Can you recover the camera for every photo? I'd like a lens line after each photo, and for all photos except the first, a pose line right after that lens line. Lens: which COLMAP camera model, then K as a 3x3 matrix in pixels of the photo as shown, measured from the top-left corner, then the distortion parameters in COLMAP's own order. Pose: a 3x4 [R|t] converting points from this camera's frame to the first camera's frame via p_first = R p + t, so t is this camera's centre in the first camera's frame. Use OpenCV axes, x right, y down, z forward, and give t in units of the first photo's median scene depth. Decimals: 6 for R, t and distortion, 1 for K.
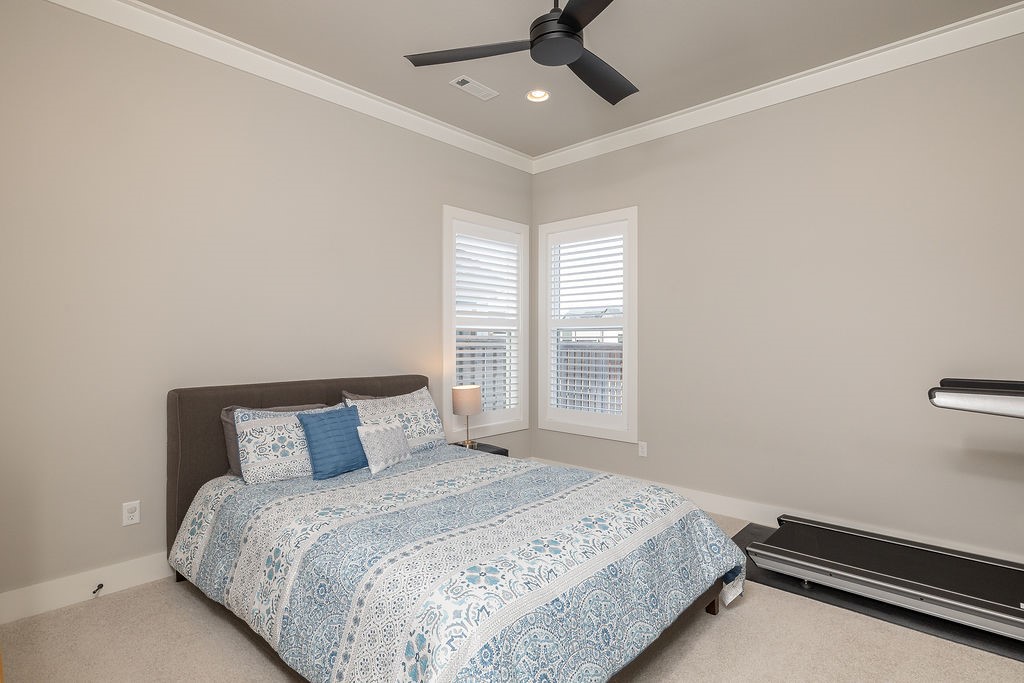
lens RADIAL K [[507.3, 0, 512.0], [0, 507.3, 341.5], [0, 0, 1]] dist [-0.037733, 0.000677]
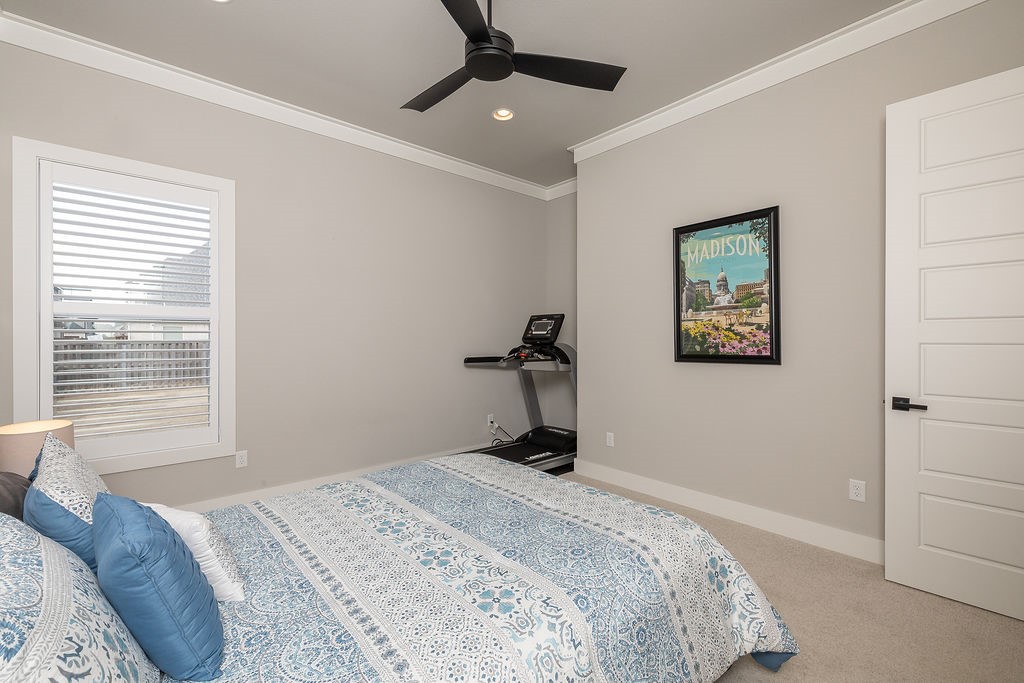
lens RADIAL K [[431.5, 0, 510.5], [0, 431.5, 337.2], [0, 0, 1]] dist [0.000216, 0.000066]
pose [[0.114781, 0.000091, 0.993391, -0.784731], [-0.000617, 1.000000, -0.000020, -0.001598], [-0.993391, -0.000611, 0.114781, 0.793374]]
